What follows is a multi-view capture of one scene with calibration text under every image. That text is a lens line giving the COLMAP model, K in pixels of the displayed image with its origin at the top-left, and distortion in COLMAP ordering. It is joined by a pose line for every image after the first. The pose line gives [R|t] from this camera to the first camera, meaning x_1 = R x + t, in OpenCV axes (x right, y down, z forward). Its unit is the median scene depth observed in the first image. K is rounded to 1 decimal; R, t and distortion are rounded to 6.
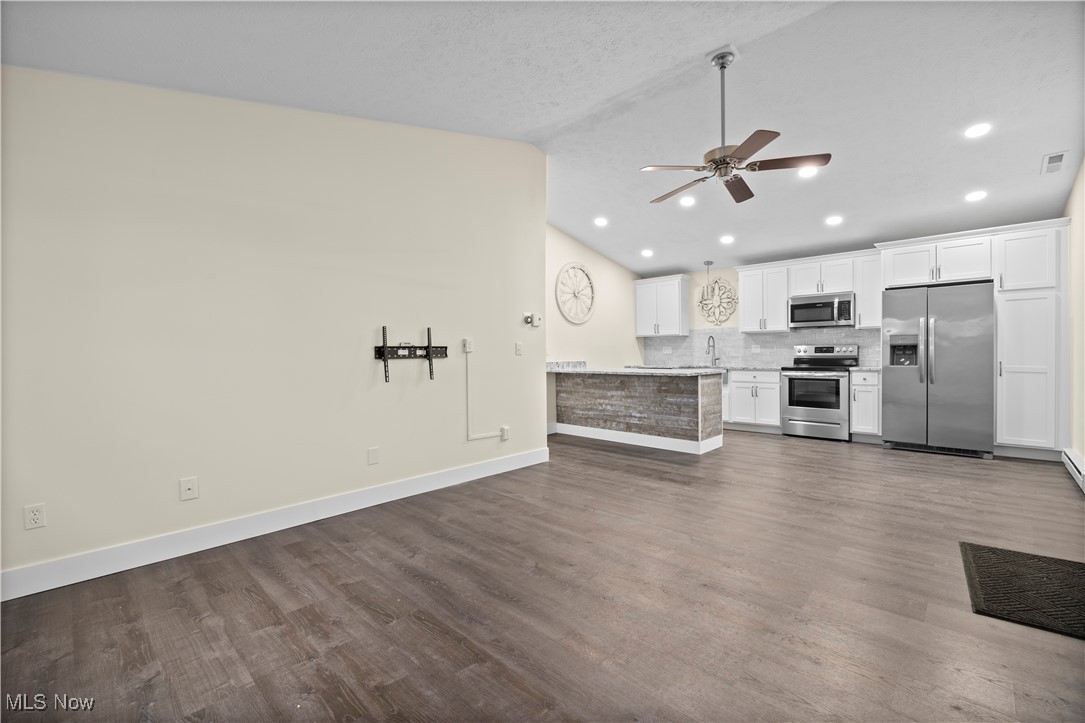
lens RADIAL K [[460.9, 0, 542.6], [0, 460.9, 359.5], [0, 0, 1]] dist [-0.011389, -0.000097]
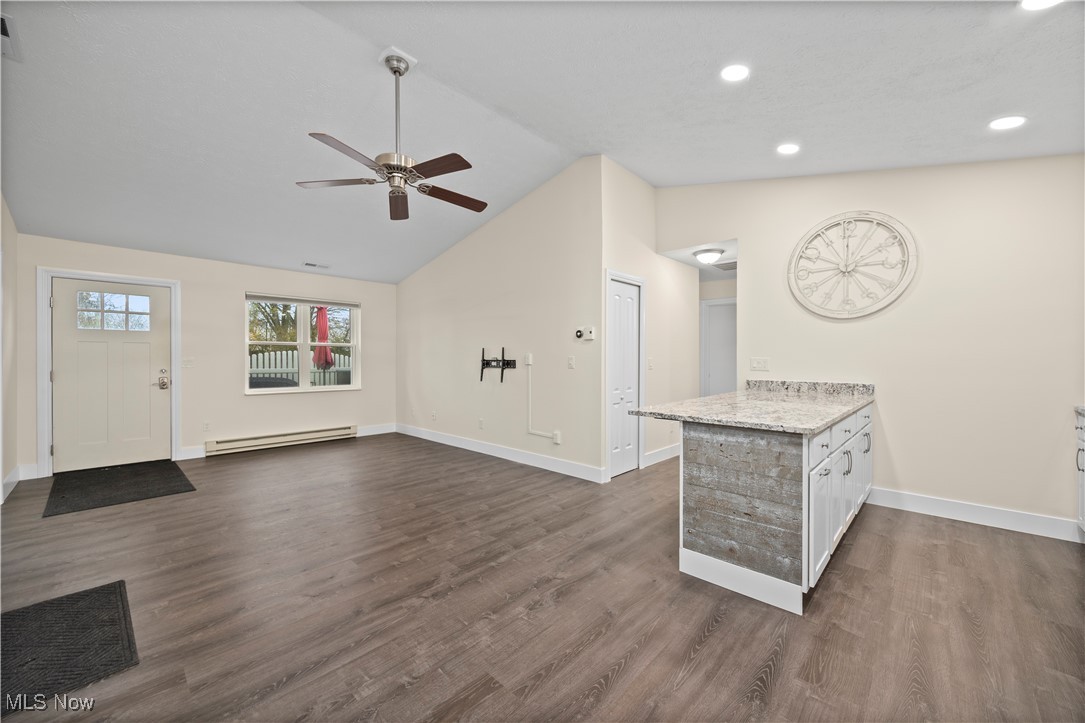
lens RADIAL K [[417.8, 0, 544.9], [0, 417.8, 361.5], [0, 0, 1]] dist [-0.002470, -0.000730]
pose [[0.003717, 0.021441, -0.999763, 0.751672], [-0.012949, 0.999687, 0.021392, -0.037350], [0.999909, 0.012866, 0.003994, 0.776796]]
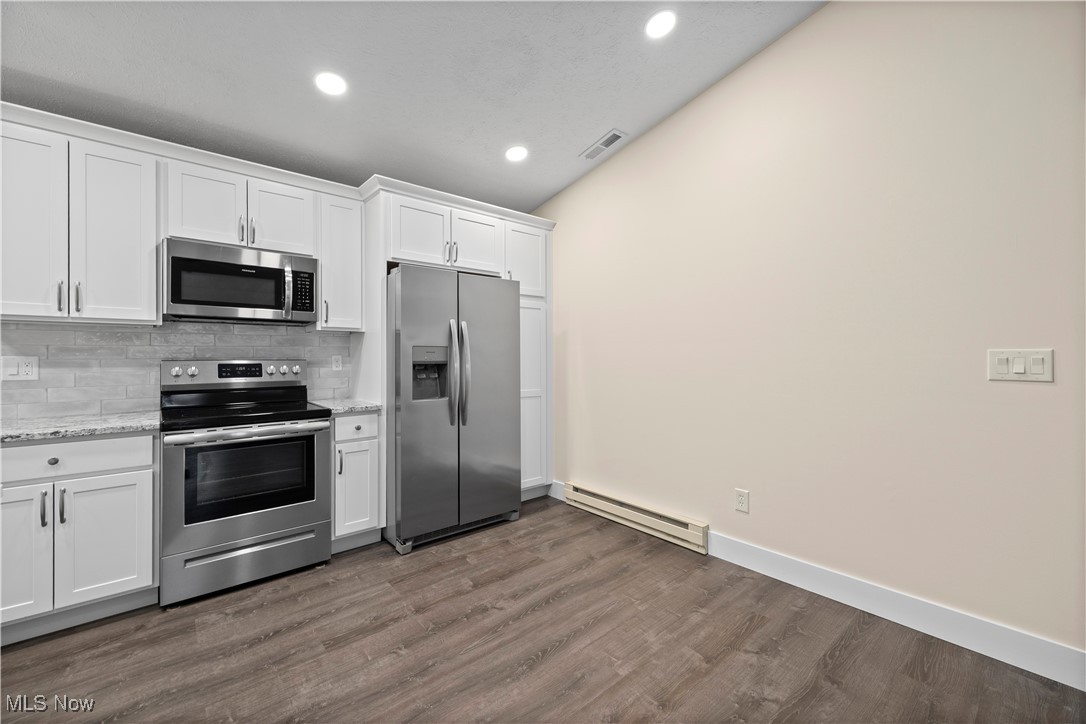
lens RADIAL K [[447.4, 0, 541.4], [0, 447.4, 353.4], [0, 0, 1]] dist [0.014973, -0.001855]
pose [[0.108595, 0.014820, 0.993976, 0.219403], [0.013452, 0.999775, -0.016376, -0.030280], [-0.993995, 0.015149, 0.108371, 0.735633]]
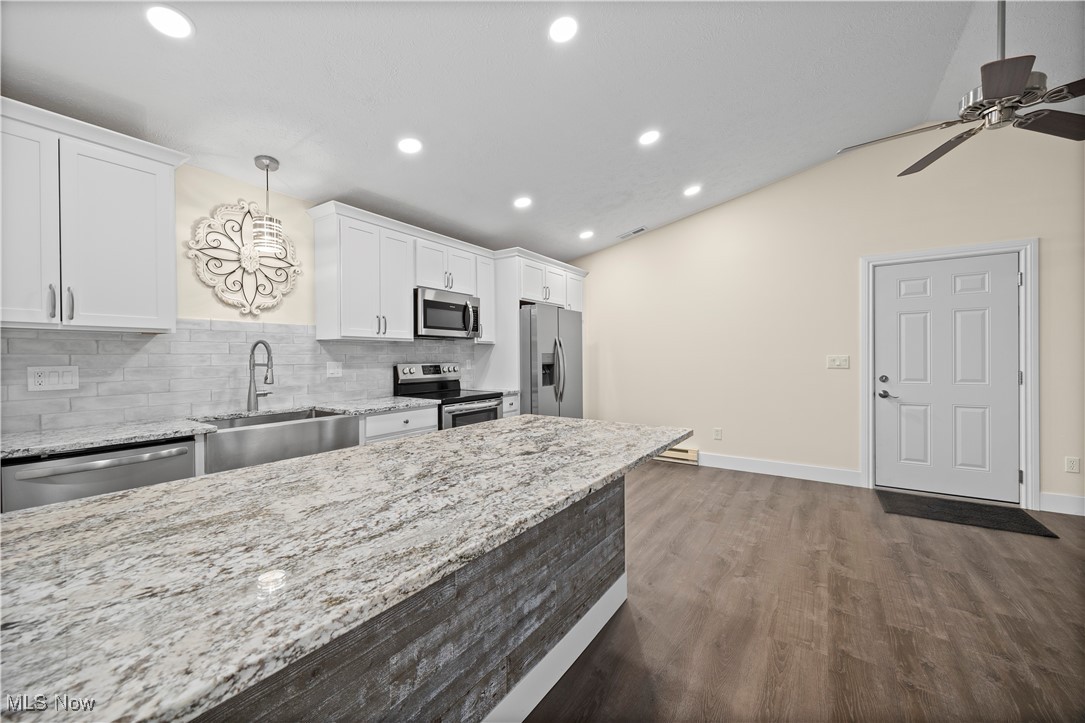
lens RADIAL K [[417.8, 0, 544.6], [0, 417.8, 361.7], [0, 0, 1]] dist [-0.002470, -0.000730]
pose [[-0.161484, 0.001942, 0.986873, -0.061732], [0.022743, 0.999740, 0.001754, -0.034921], [-0.986613, 0.022728, -0.161486, 1.059010]]
